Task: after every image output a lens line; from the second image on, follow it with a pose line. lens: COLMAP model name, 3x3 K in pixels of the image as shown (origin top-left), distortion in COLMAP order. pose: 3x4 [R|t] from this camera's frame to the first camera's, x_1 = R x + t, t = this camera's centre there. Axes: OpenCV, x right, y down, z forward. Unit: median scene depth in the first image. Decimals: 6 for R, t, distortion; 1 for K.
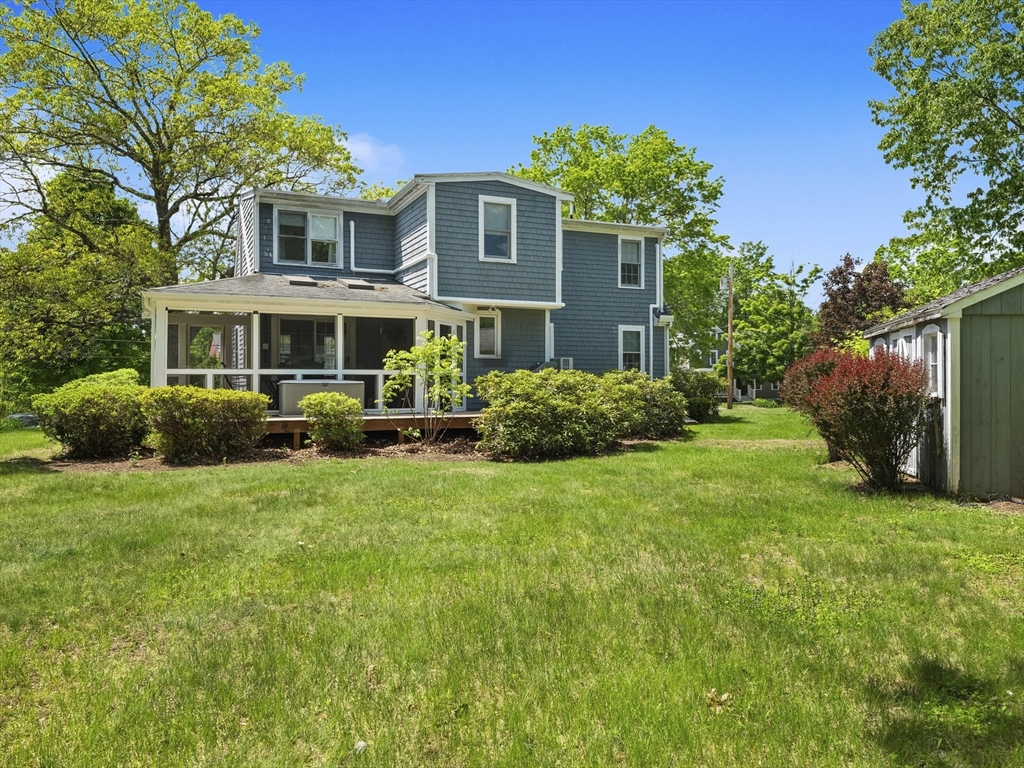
lens RADIAL K [[765.9, 0, 512.0], [0, 765.9, 384.0], [0, 0, 1]] dist [0.039403, -0.000548]
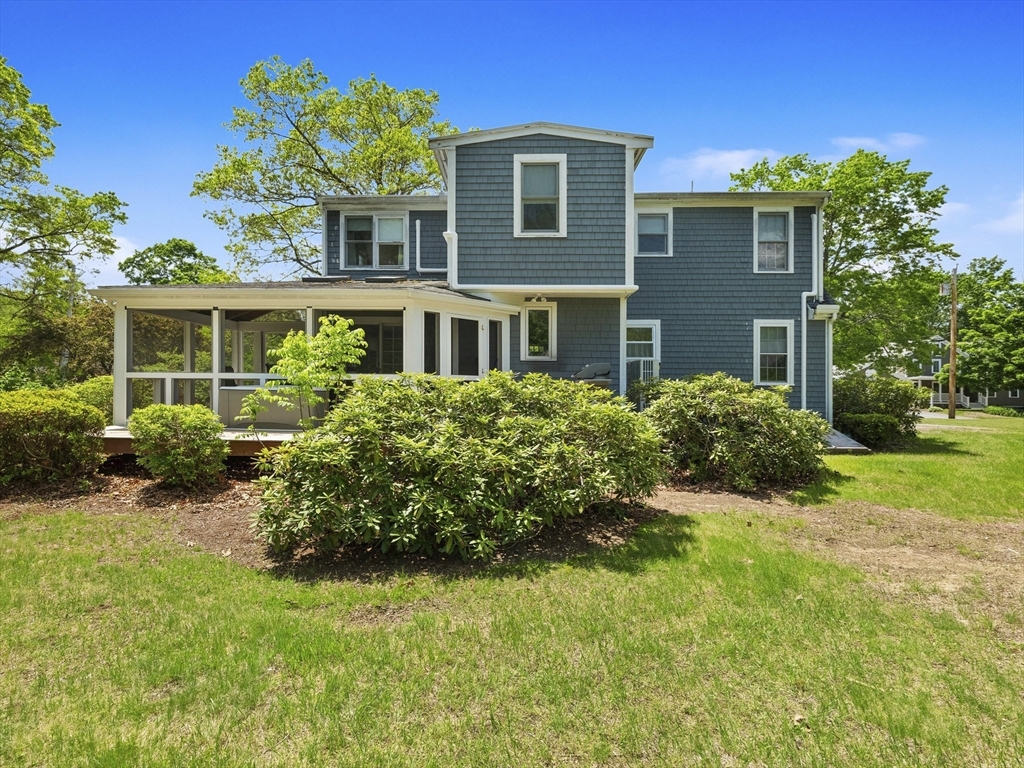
lens RADIAL K [[478.0, 0, 512.0], [0, 478.0, 384.0], [0, 0, 1]] dist [-0.003484, 0.000224]
pose [[0.886501, 0.009408, -0.462632, 0.174175], [-0.011450, 0.999933, -0.001606, -0.007286], [0.462586, 0.006721, 0.886549, 0.525813]]
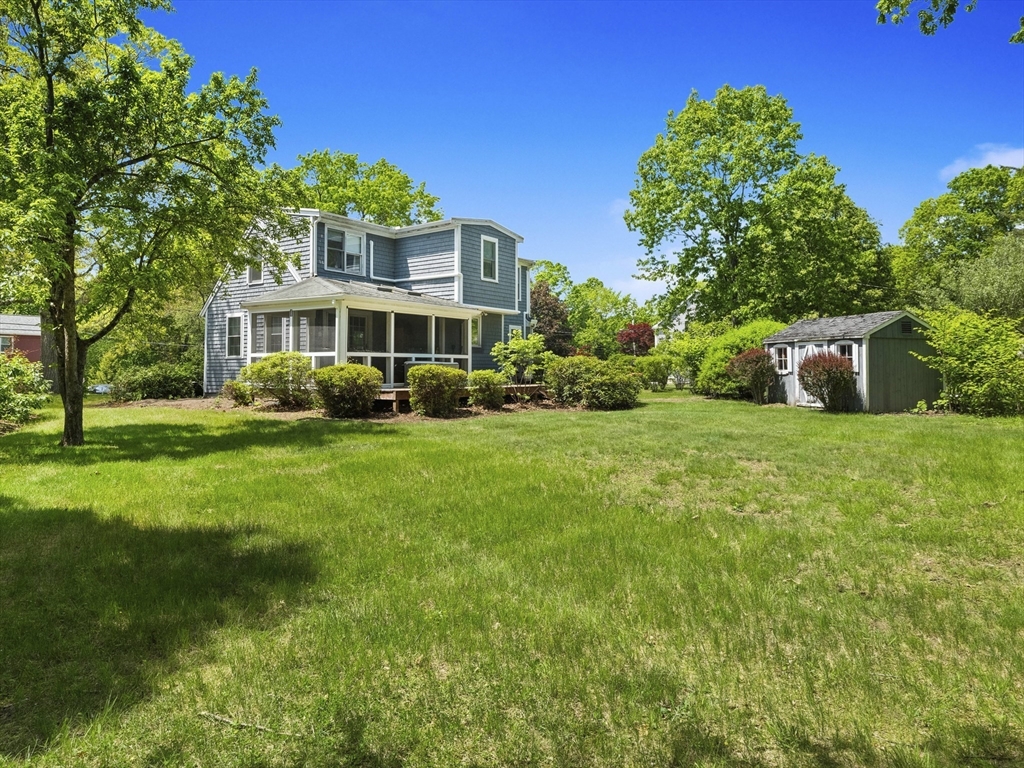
lens RADIAL K [[658.7, 0, 512.0], [0, 658.7, 384.0], [0, 0, 1]] dist [-0.001201, -0.000149]
pose [[0.873952, -0.006203, 0.485973, -0.546398], [-0.005048, 0.999749, 0.021840, 0.007254], [-0.485987, -0.021541, 0.873701, -0.105093]]
